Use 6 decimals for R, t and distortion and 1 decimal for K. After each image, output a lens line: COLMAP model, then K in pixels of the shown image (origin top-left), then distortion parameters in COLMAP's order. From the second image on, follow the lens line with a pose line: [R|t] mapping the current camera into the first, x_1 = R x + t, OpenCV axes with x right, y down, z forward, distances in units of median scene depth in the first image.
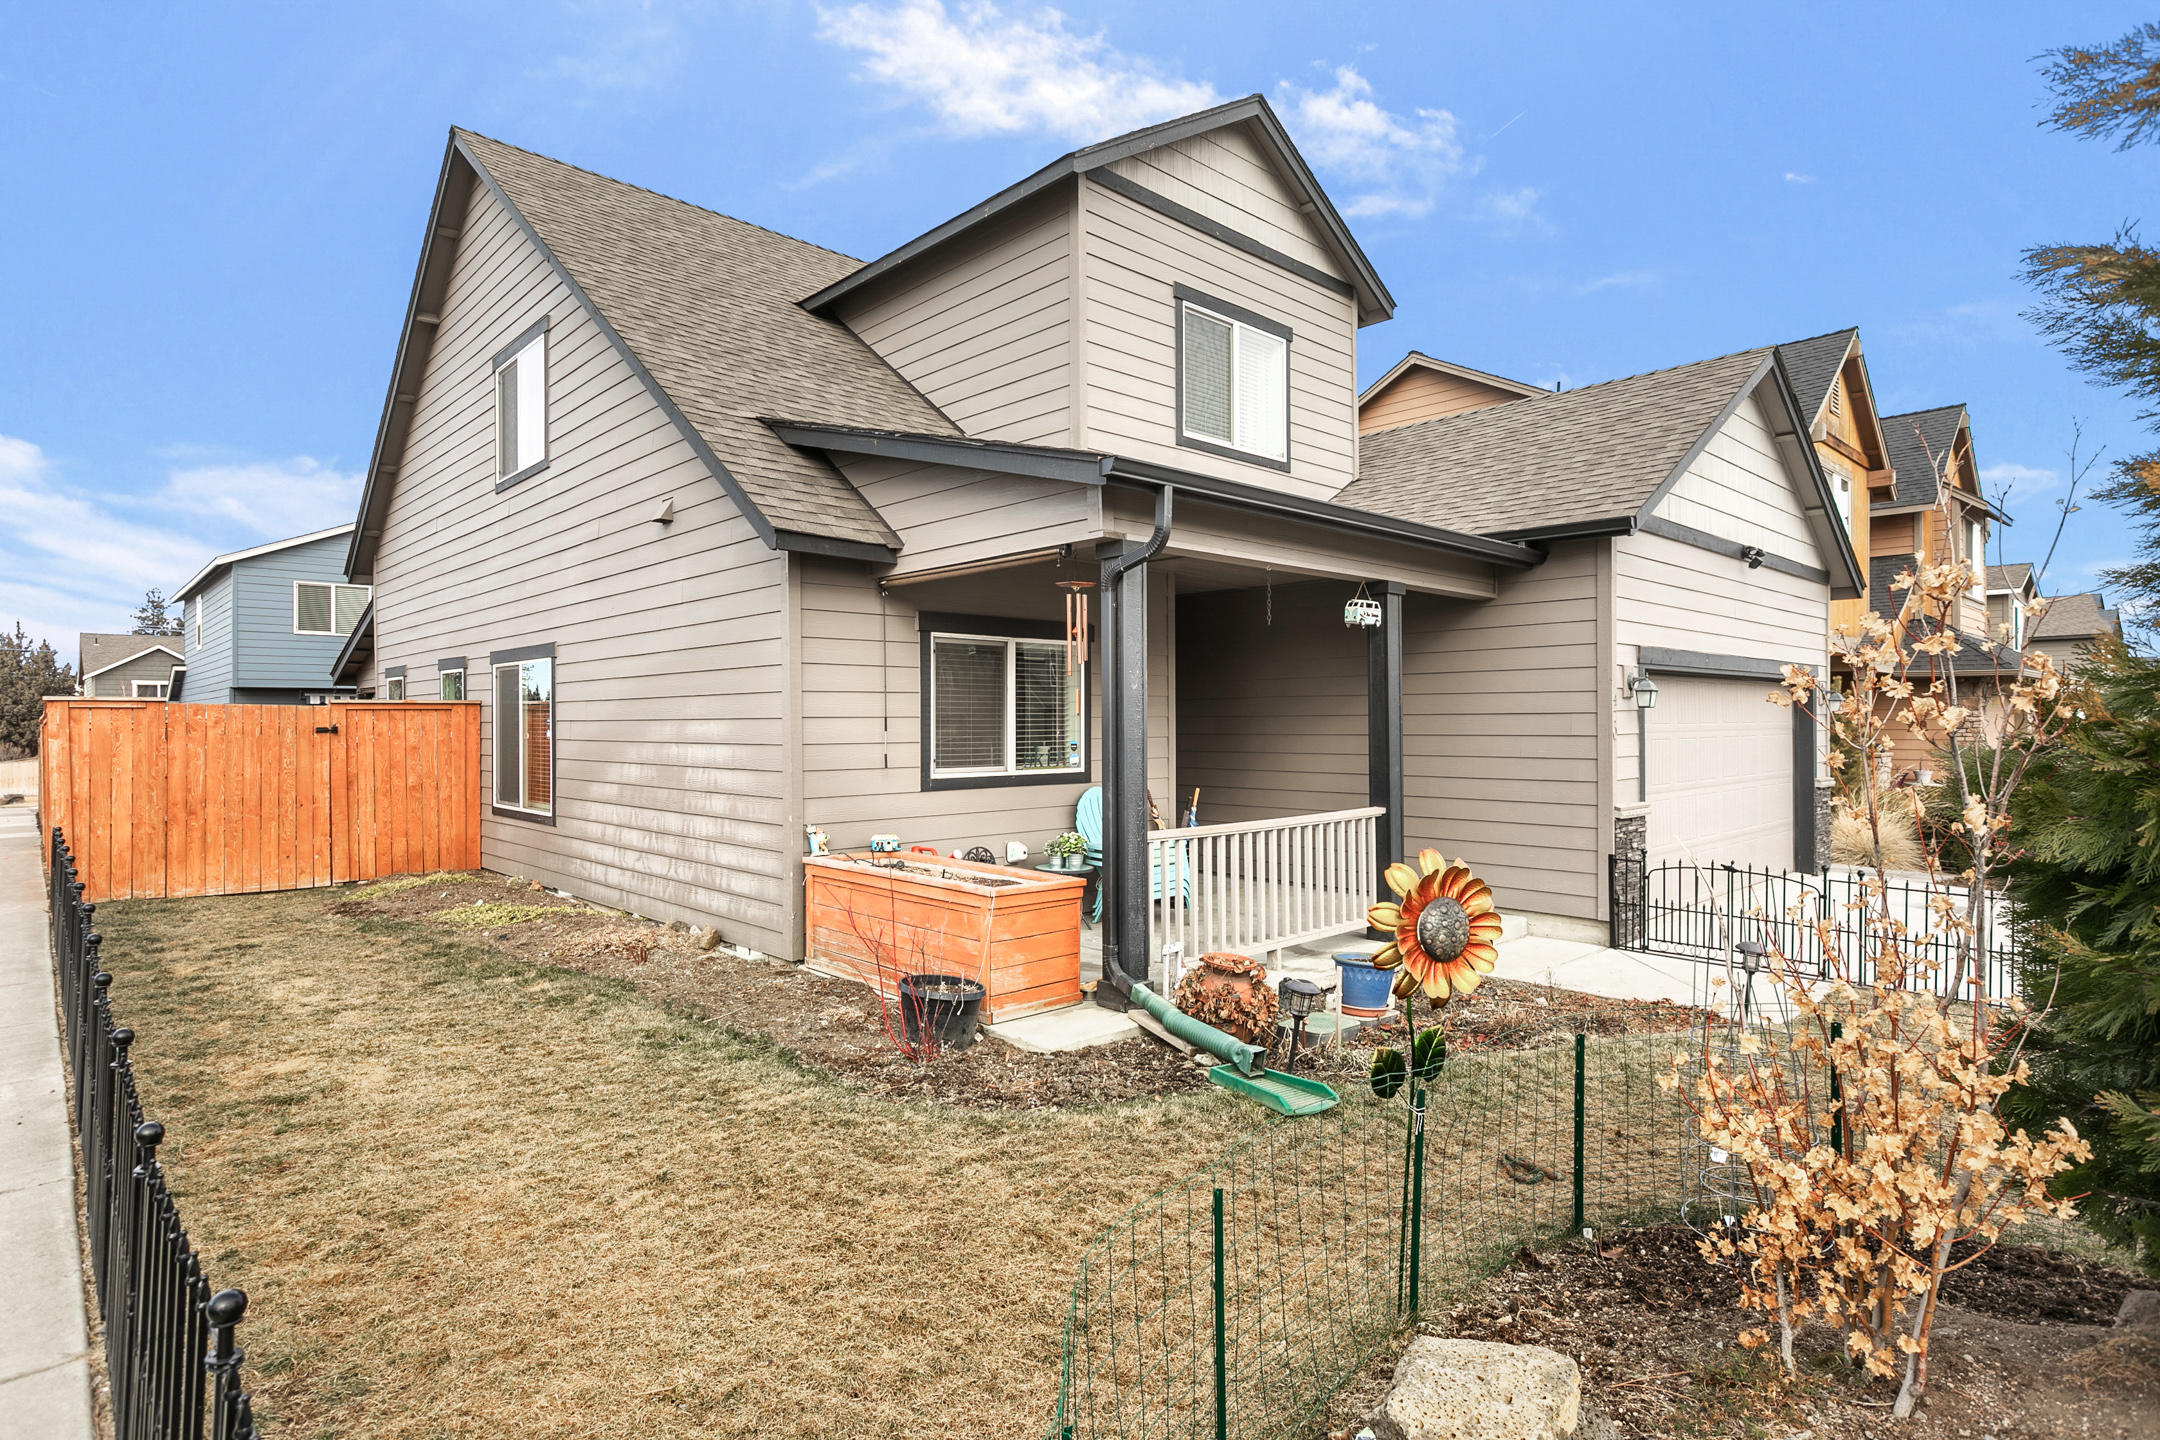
lens RADIAL K [[1134.0, 0, 1086.8], [0, 1134.0, 718.9], [0, 0, 1]] dist [-0.000538, -0.000434]
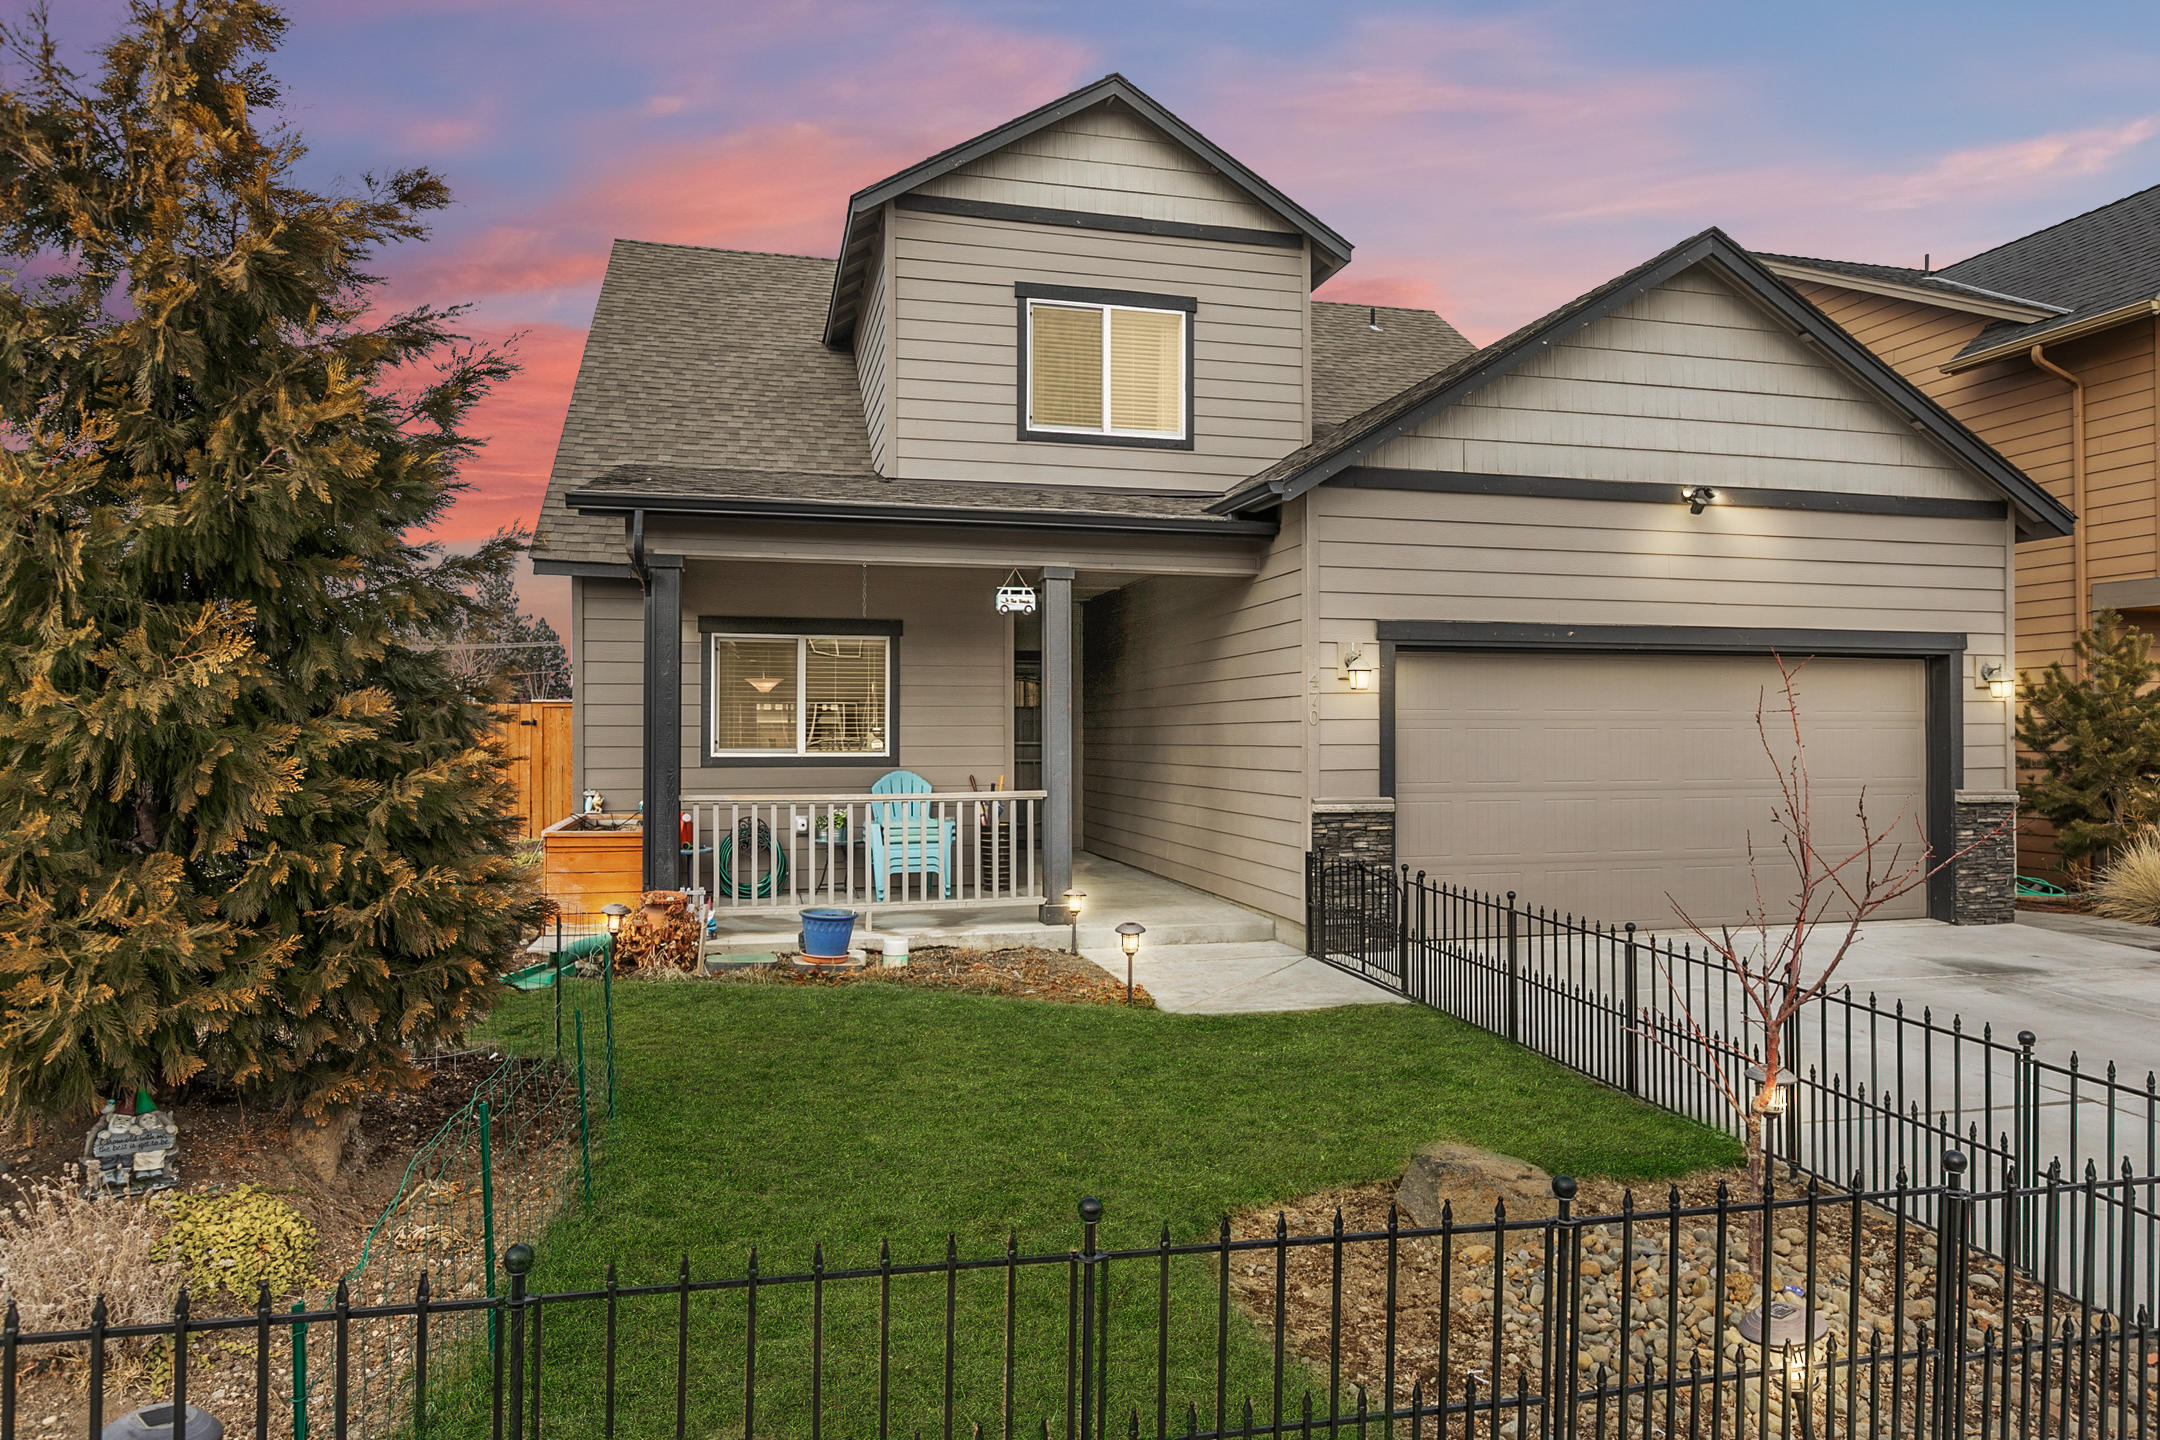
lens RADIAL K [[1312.9, 0, 1076.0], [0, 1312.9, 729.2], [0, 0, 1]] dist [0.003819, 0.000813]
pose [[0.871152, 0.001912, -0.491009, 0.667580], [-0.003222, 0.999993, -0.001823, 0.019315], [0.491002, 0.003170, 0.871152, -0.004792]]
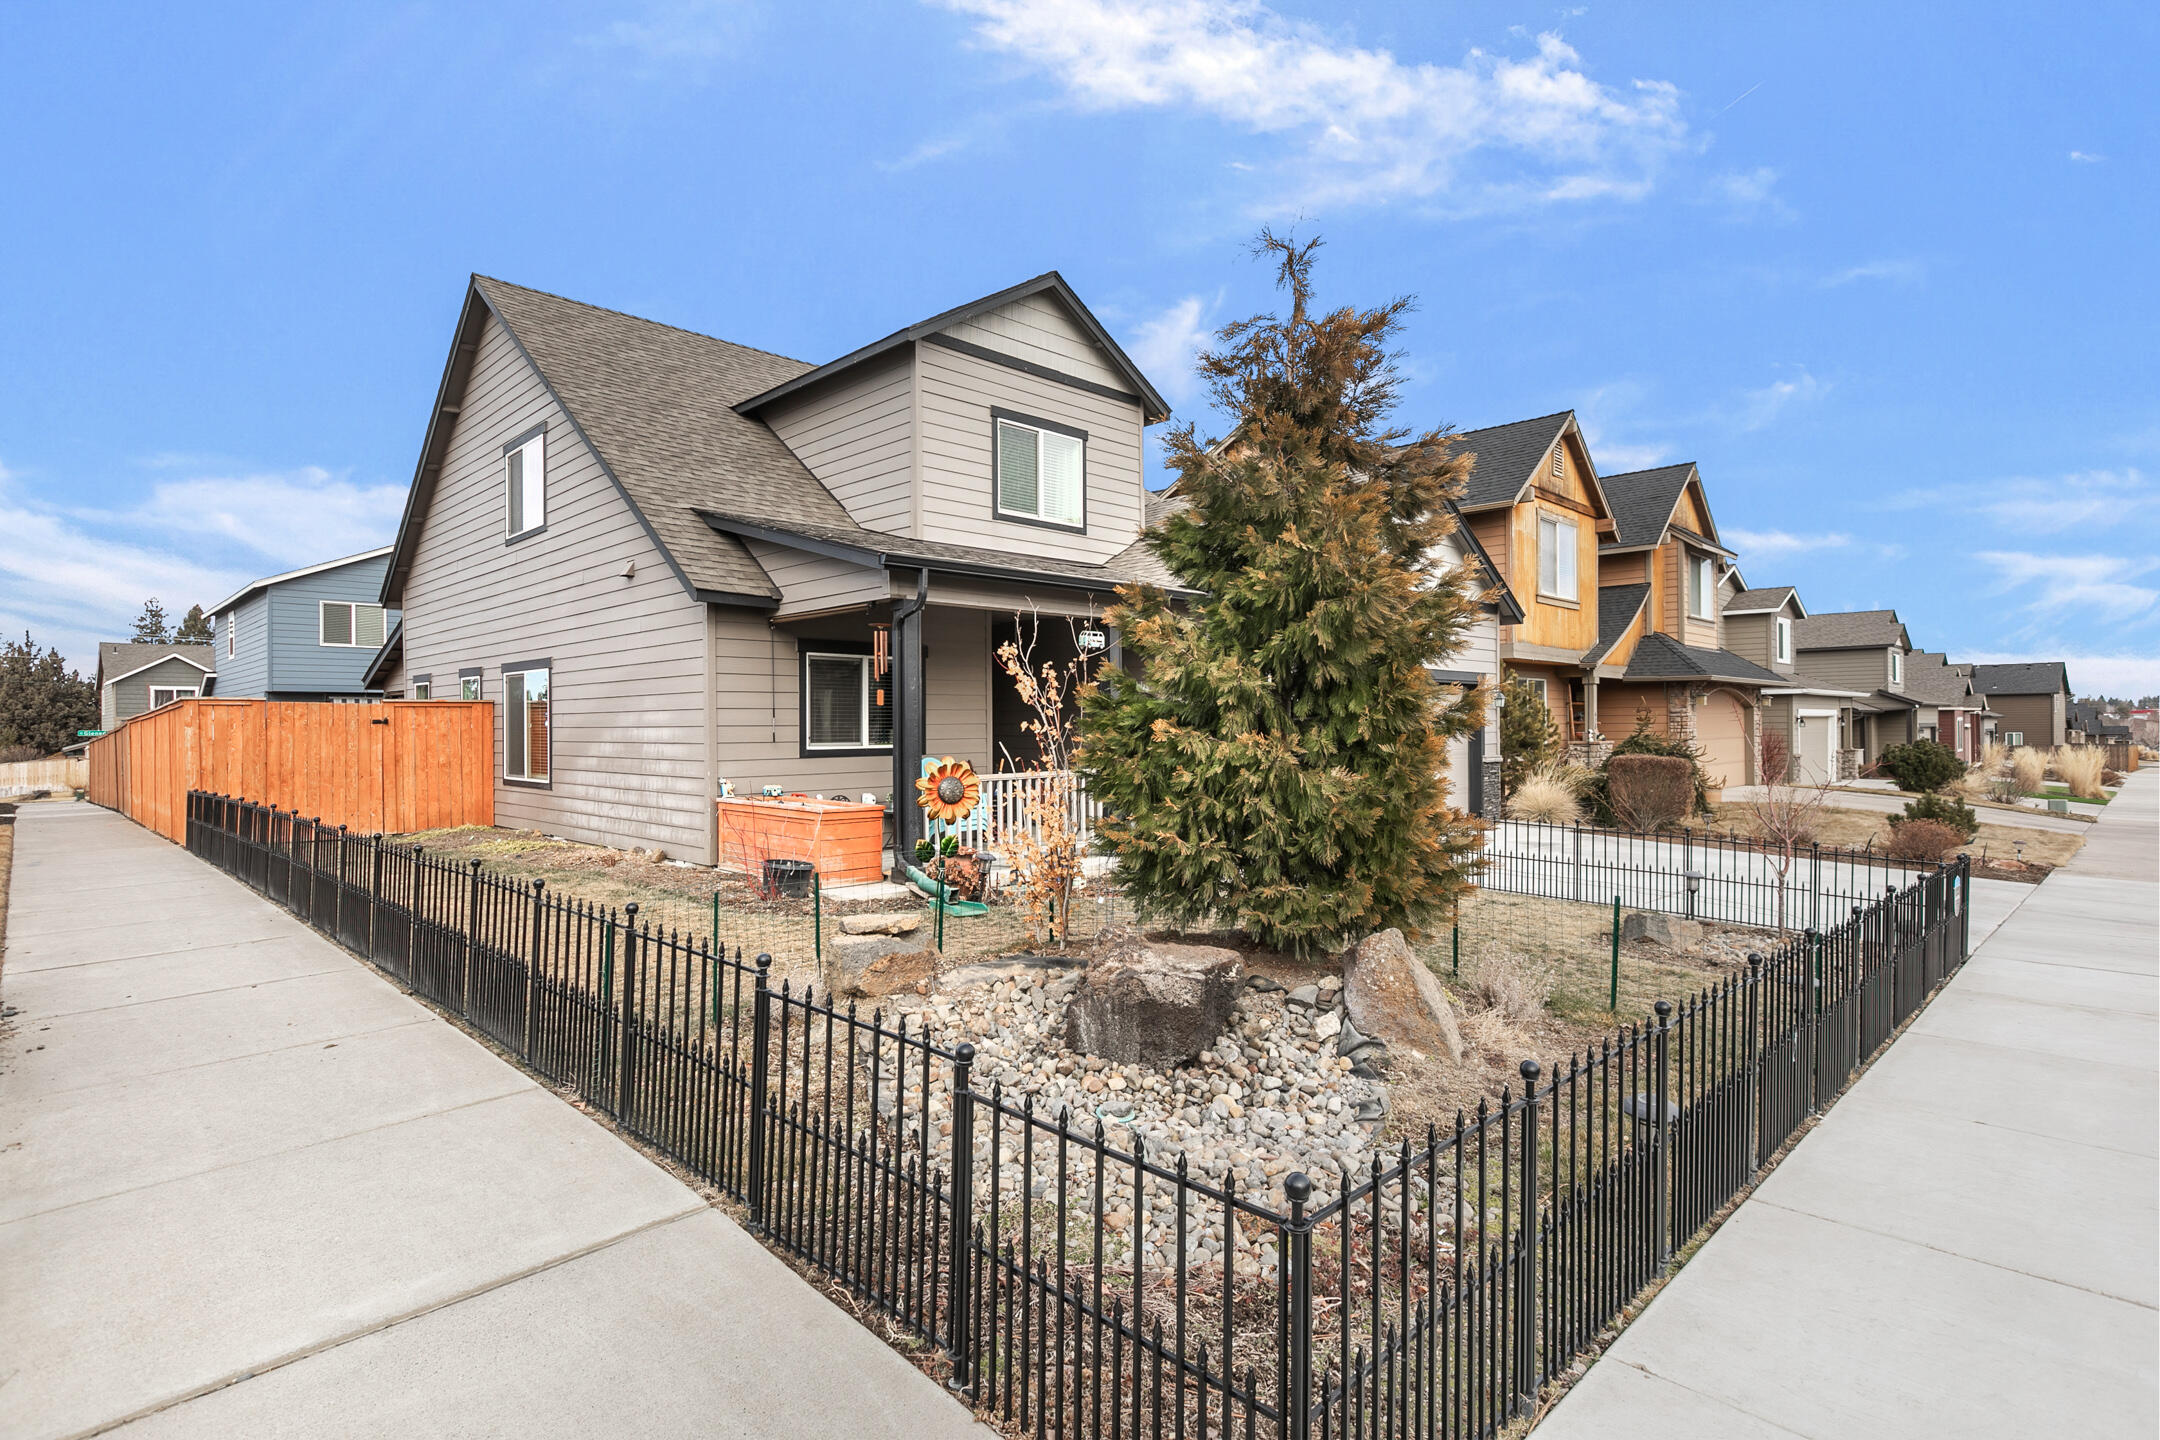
lens RADIAL K [[1082.9, 0, 1088.6], [0, 1082.9, 720.7], [0, 0, 1]] dist [-0.002574, 0.001194]
pose [[0.999566, -0.001965, 0.029396, 0.149867], [0.002000, 0.999997, -0.001133, 0.012846], [-0.029394, 0.001192, 0.999567, -0.345109]]
